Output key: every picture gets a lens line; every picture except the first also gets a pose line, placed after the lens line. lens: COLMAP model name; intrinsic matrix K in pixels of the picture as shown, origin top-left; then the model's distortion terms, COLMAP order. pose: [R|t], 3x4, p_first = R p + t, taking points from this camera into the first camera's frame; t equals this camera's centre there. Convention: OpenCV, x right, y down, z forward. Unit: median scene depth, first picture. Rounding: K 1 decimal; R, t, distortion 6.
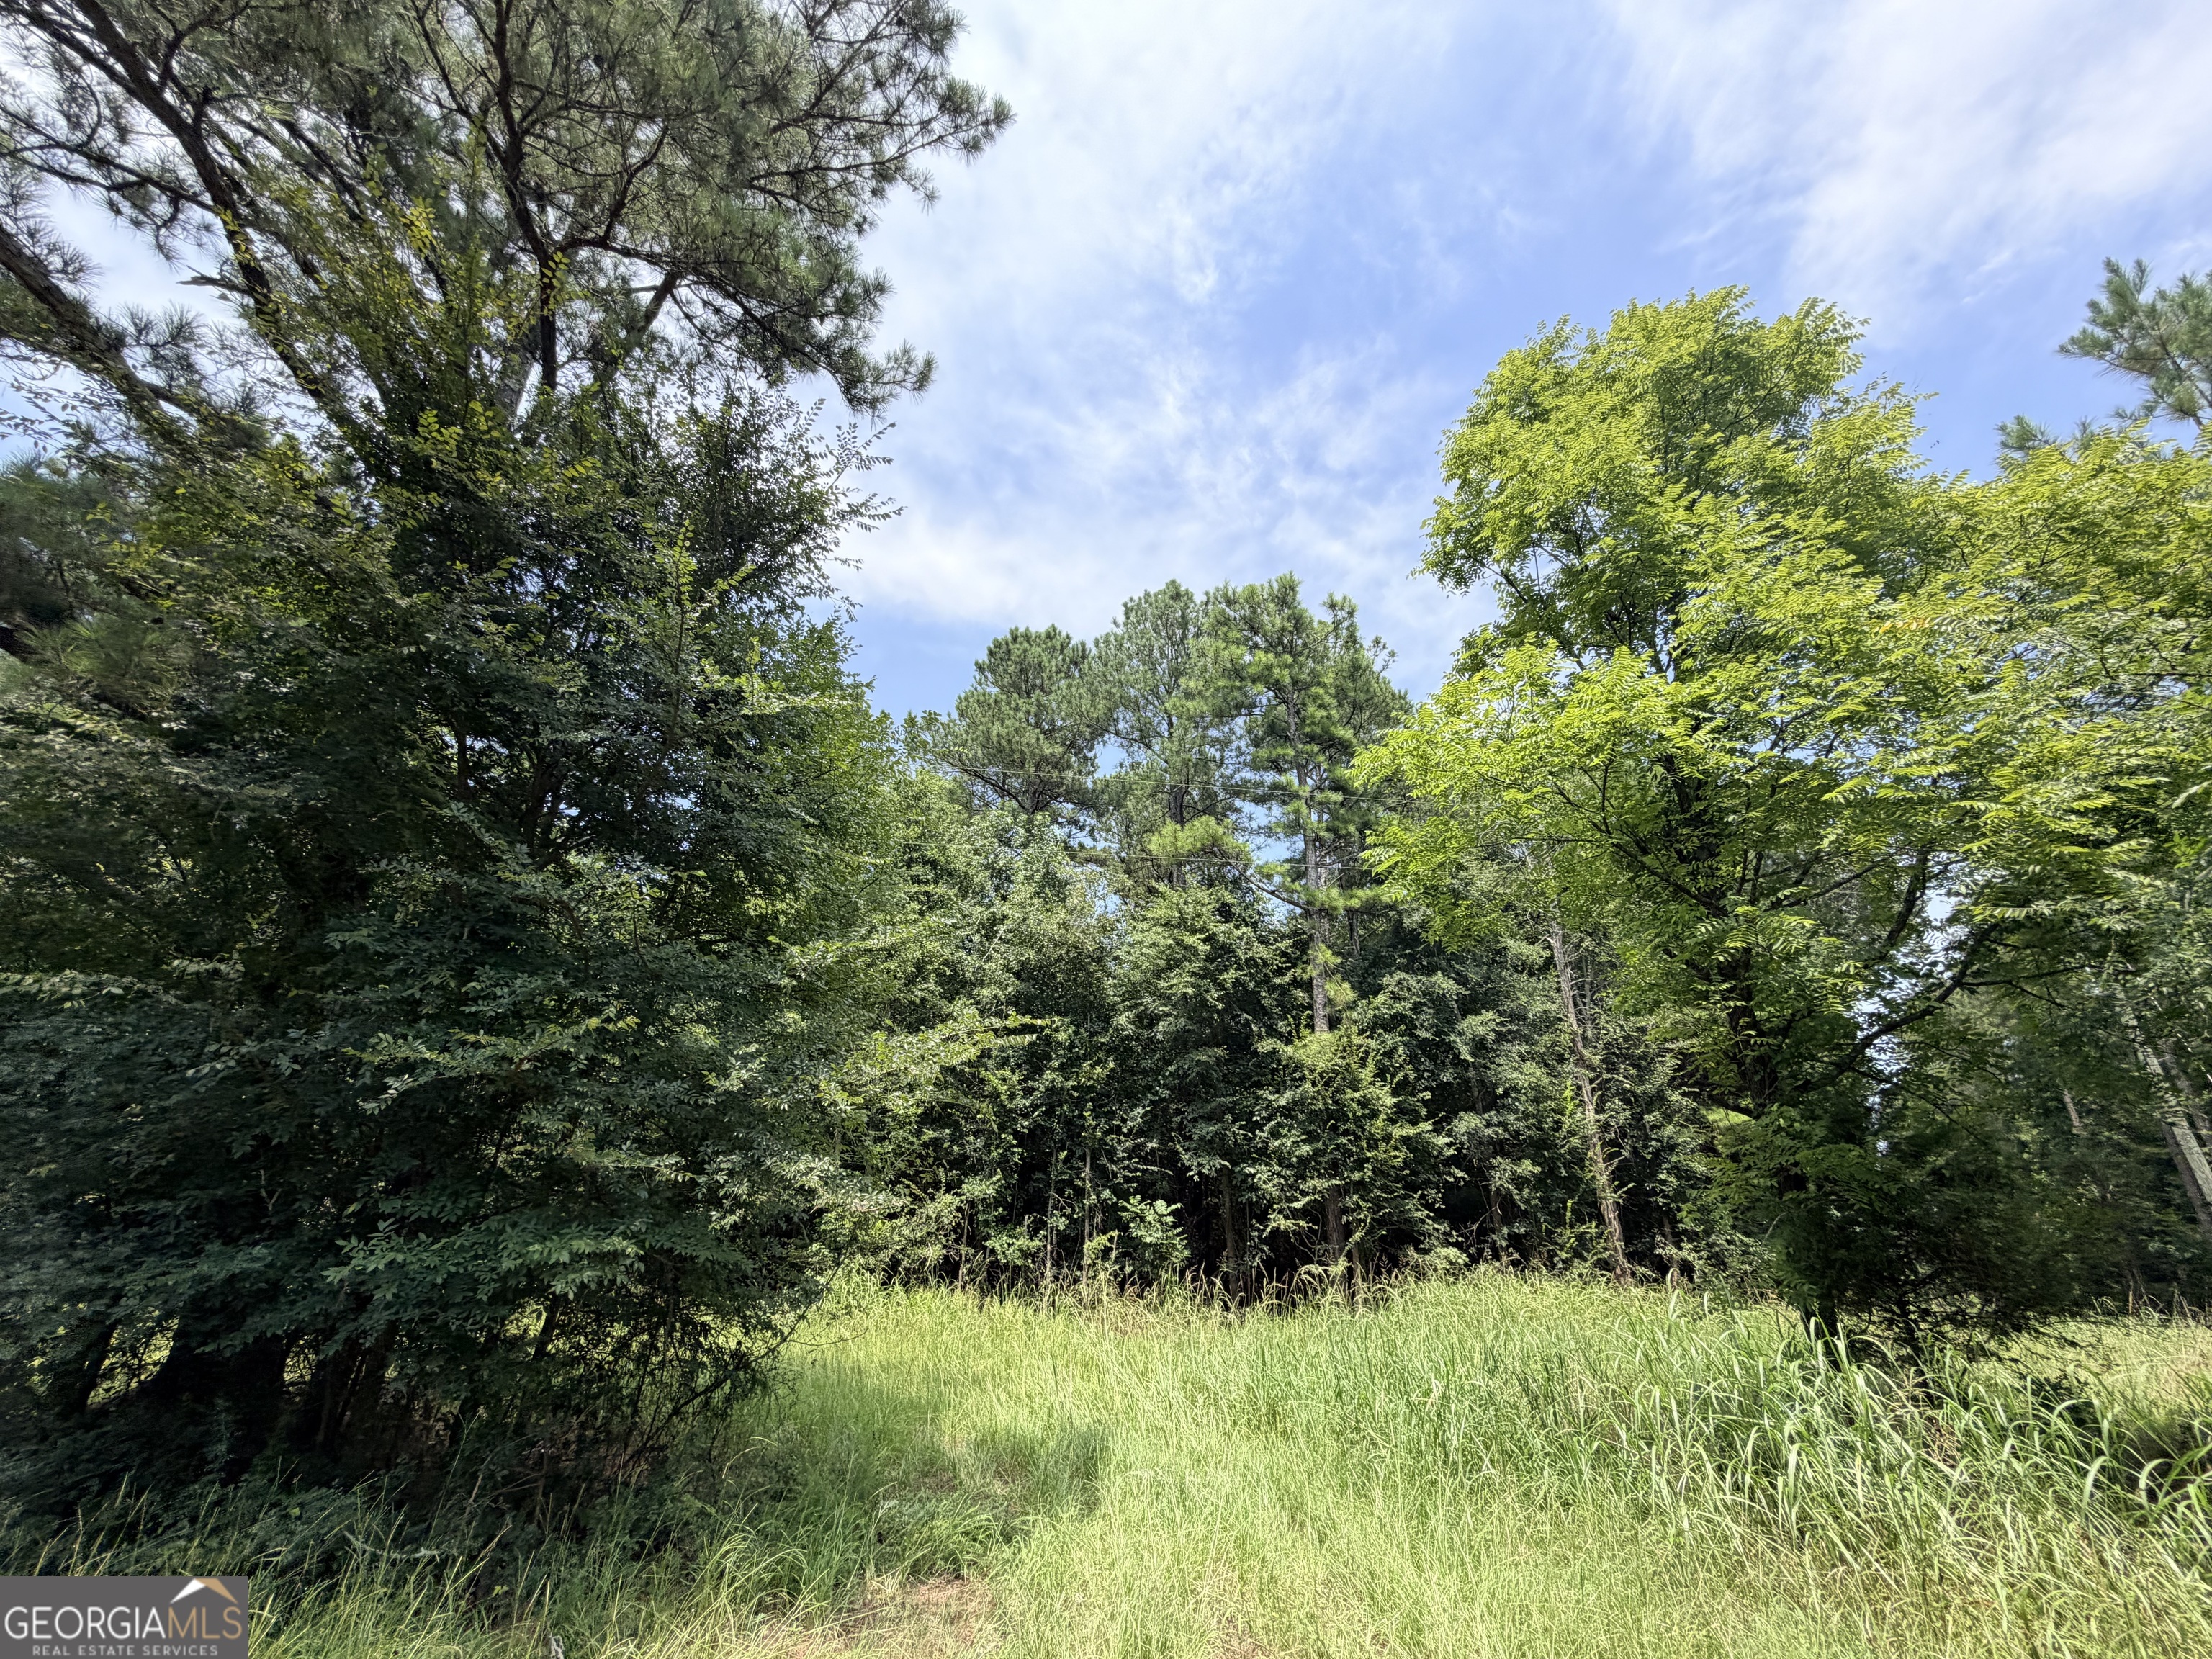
lens RADIAL K [[912.6, 0, 1107.1], [0, 912.6, 832.0], [0, 0, 1]] dist [0.020548, -0.003940]
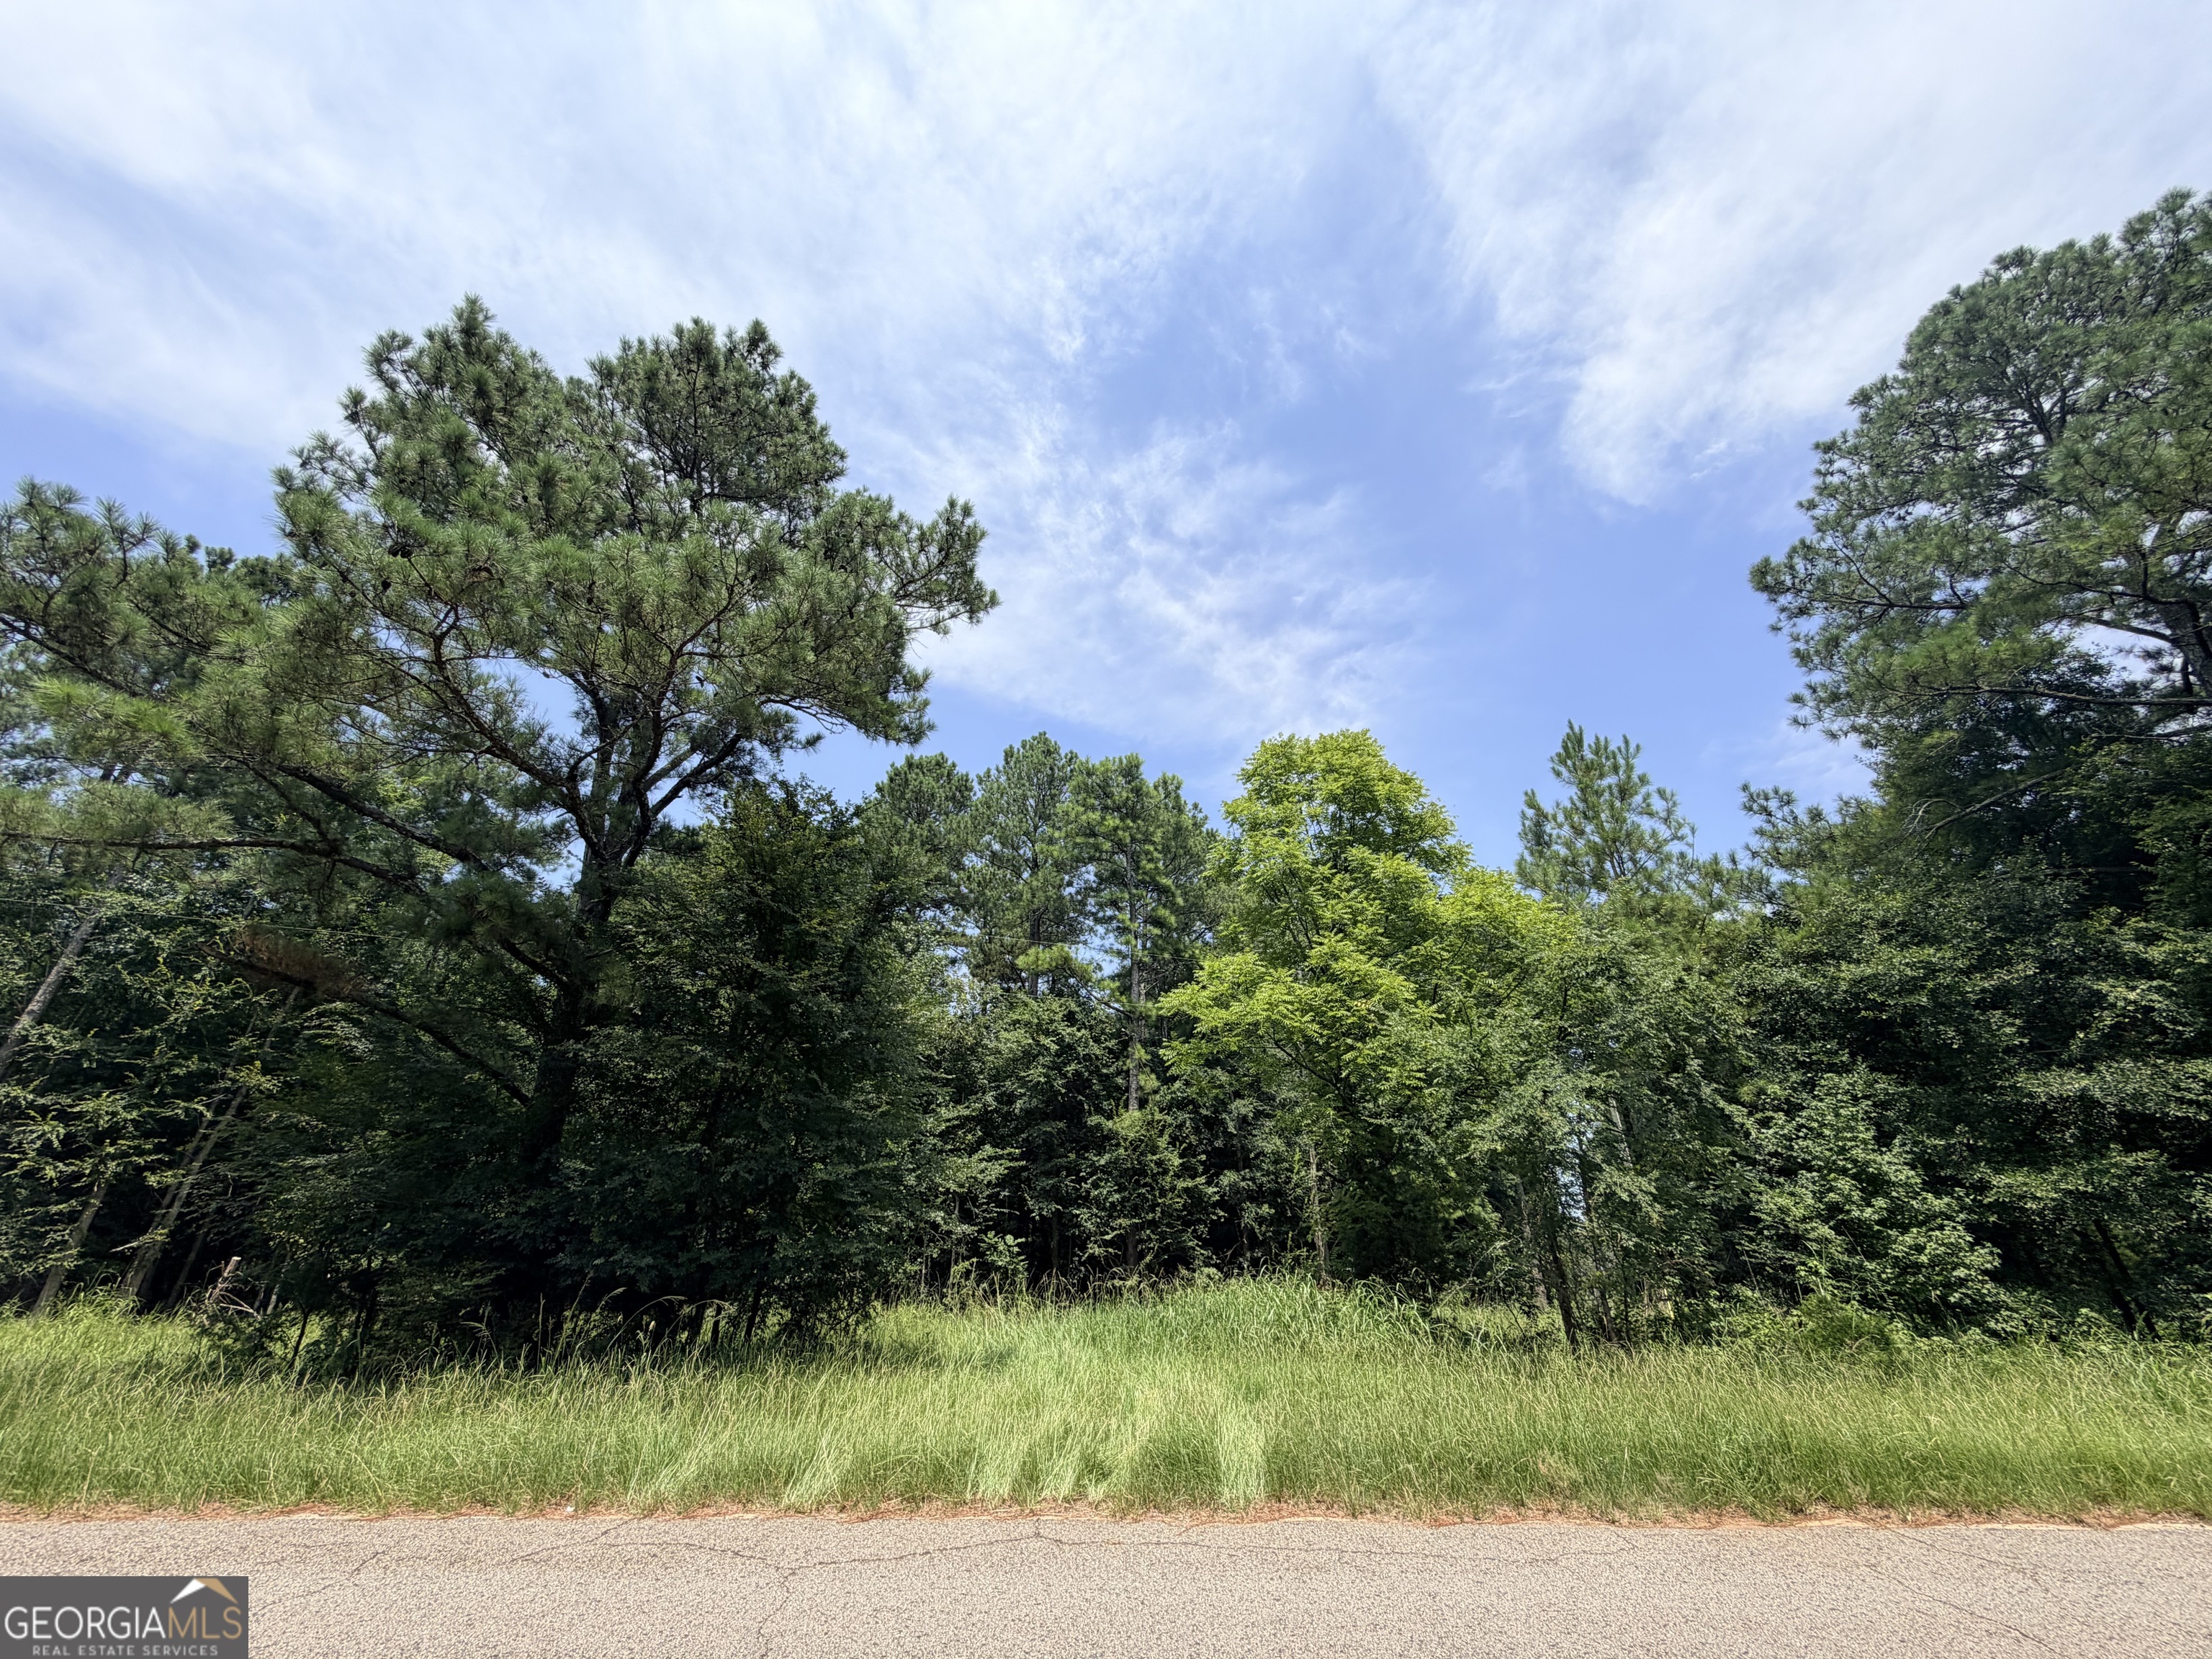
lens RADIAL K [[912.6, 0, 1107.7], [0, 912.6, 840.0], [0, 0, 1]] dist [0.020548, -0.003940]
pose [[0.978812, 0.078921, 0.188942, -0.092581], [-0.074501, 0.996758, -0.030394, -0.137469], [-0.190729, 0.015674, 0.981518, -0.337937]]
